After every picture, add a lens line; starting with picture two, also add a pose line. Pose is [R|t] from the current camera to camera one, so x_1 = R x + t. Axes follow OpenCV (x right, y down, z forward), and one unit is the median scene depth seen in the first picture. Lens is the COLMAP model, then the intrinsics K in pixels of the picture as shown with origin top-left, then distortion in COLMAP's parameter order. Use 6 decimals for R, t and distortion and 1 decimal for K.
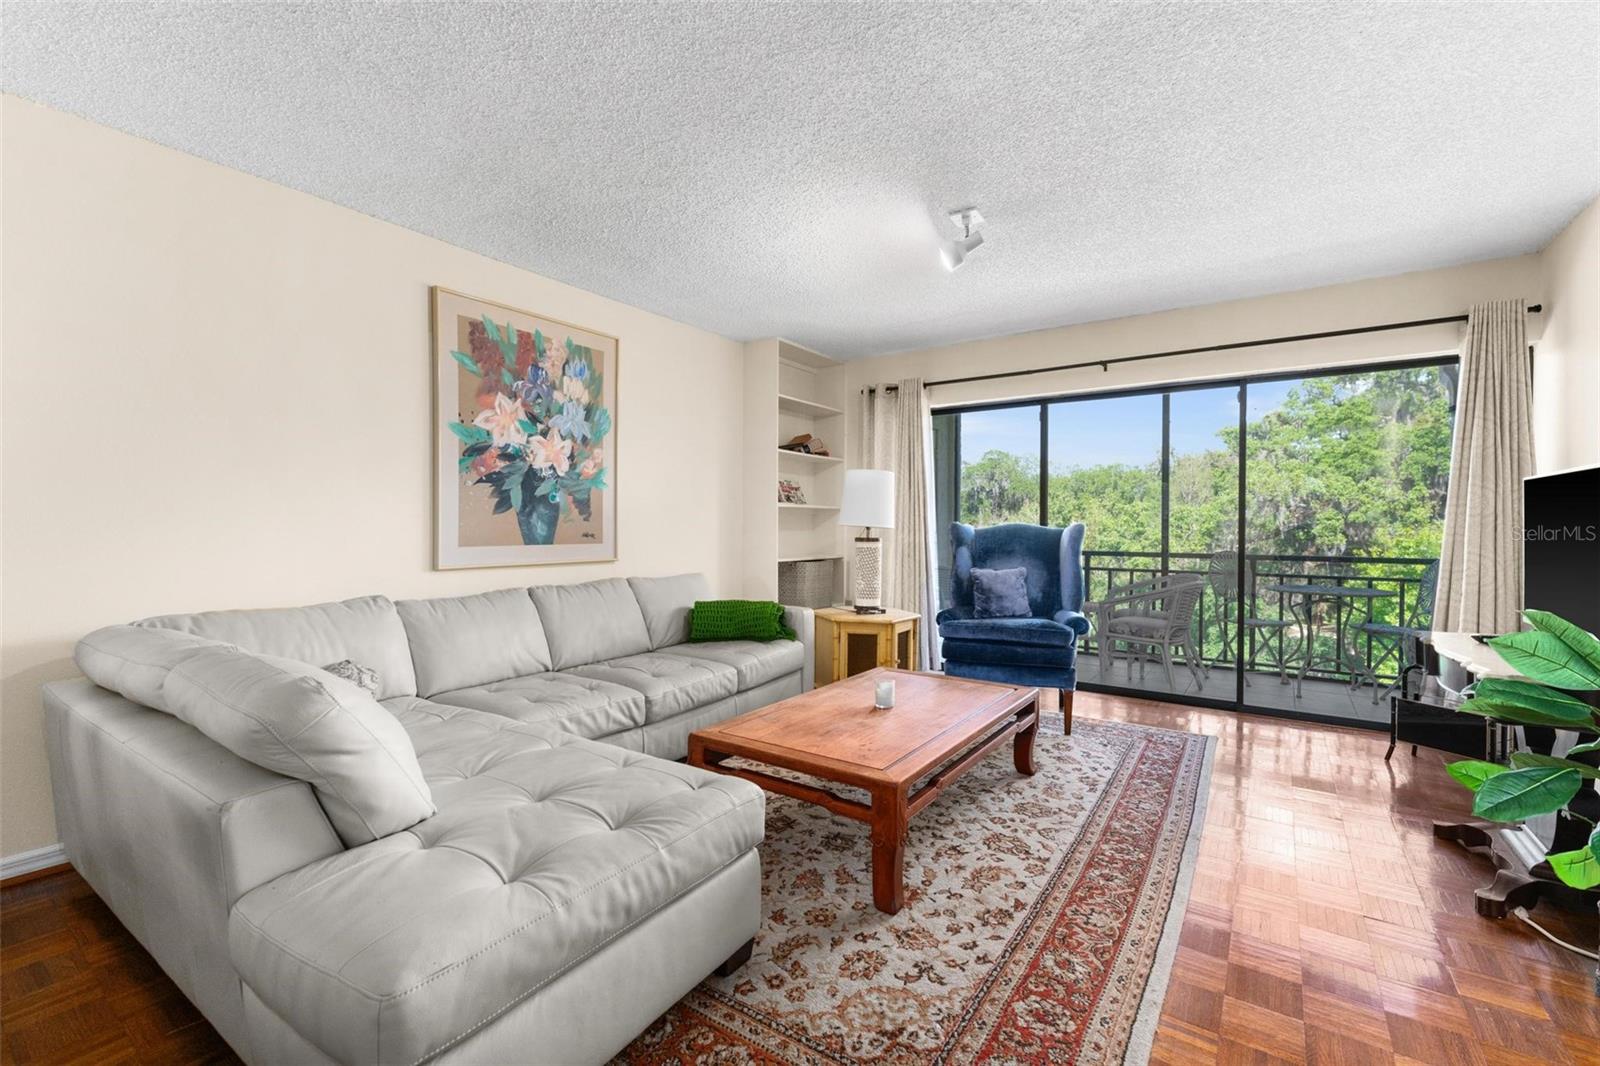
lens RADIAL K [[688.8, 0, 810.9], [0, 688.8, 543.1], [0, 0, 1]] dist [0.000177, 0.000325]
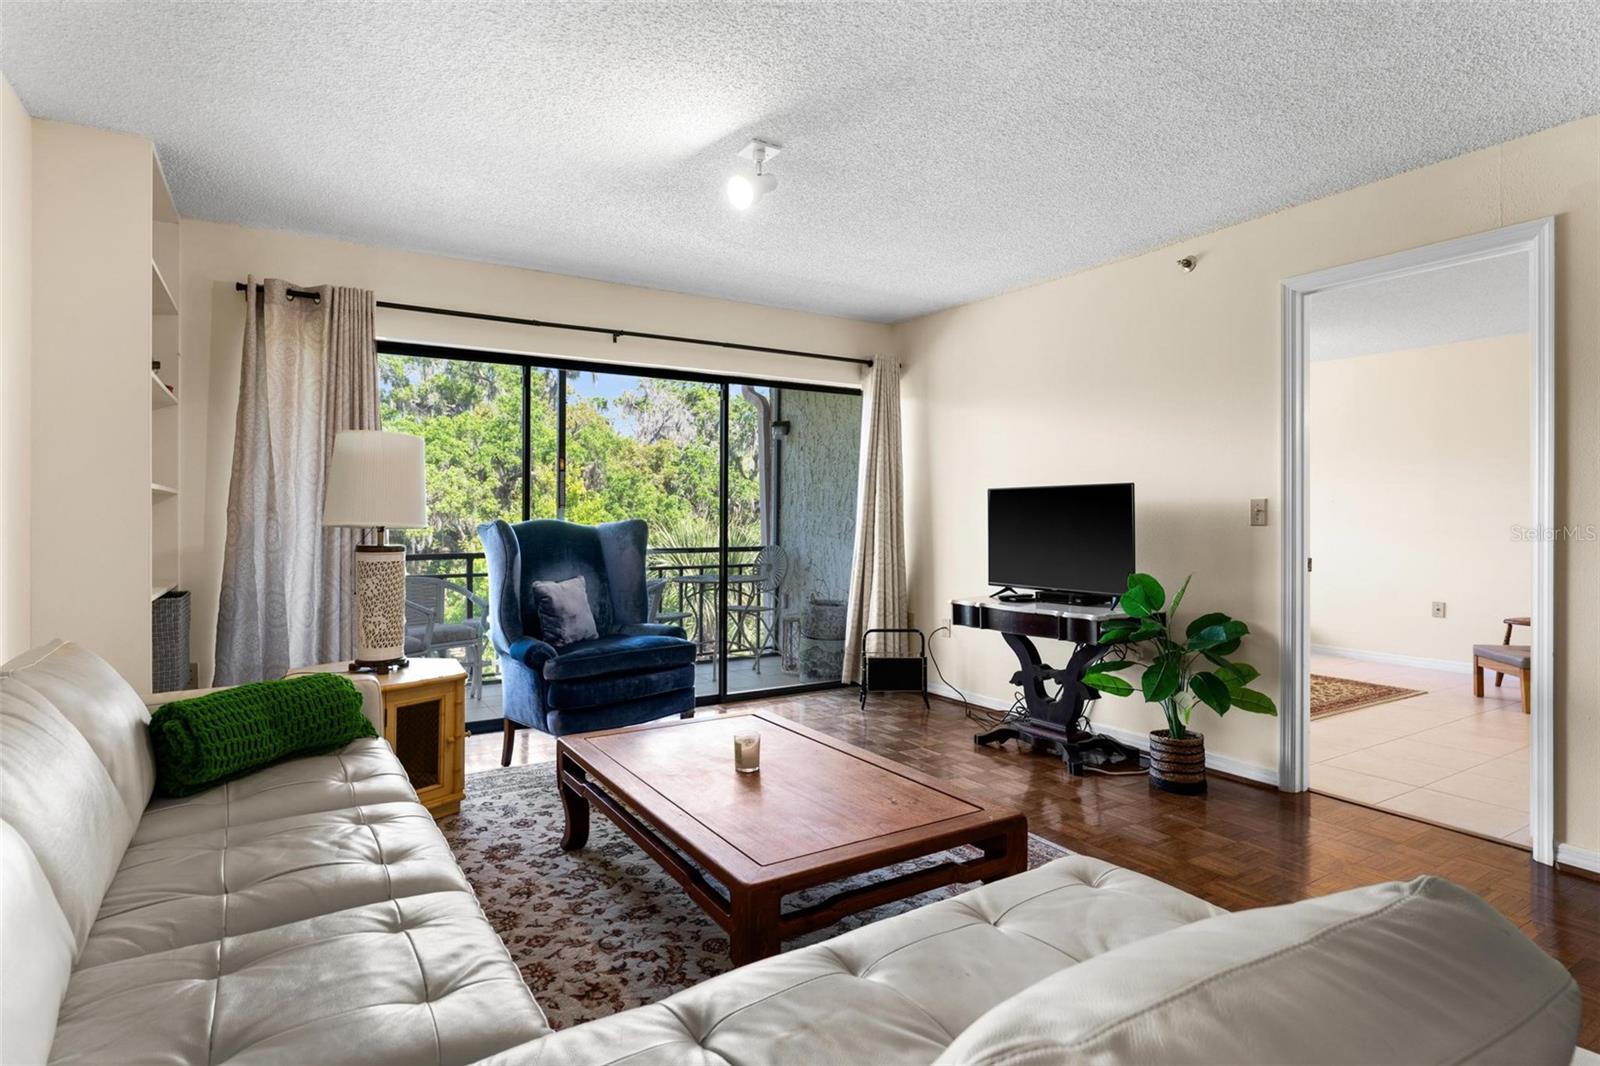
lens RADIAL K [[842.6, 0, 809.9], [0, 842.6, 527.6], [0, 0, 1]] dist [-0.008223, -0.000357]
pose [[0.395253, -0.015016, 0.918450, -0.082265], [0.024229, 0.999689, 0.005917, -0.003462], [-0.918253, 0.019915, 0.395494, 0.067414]]
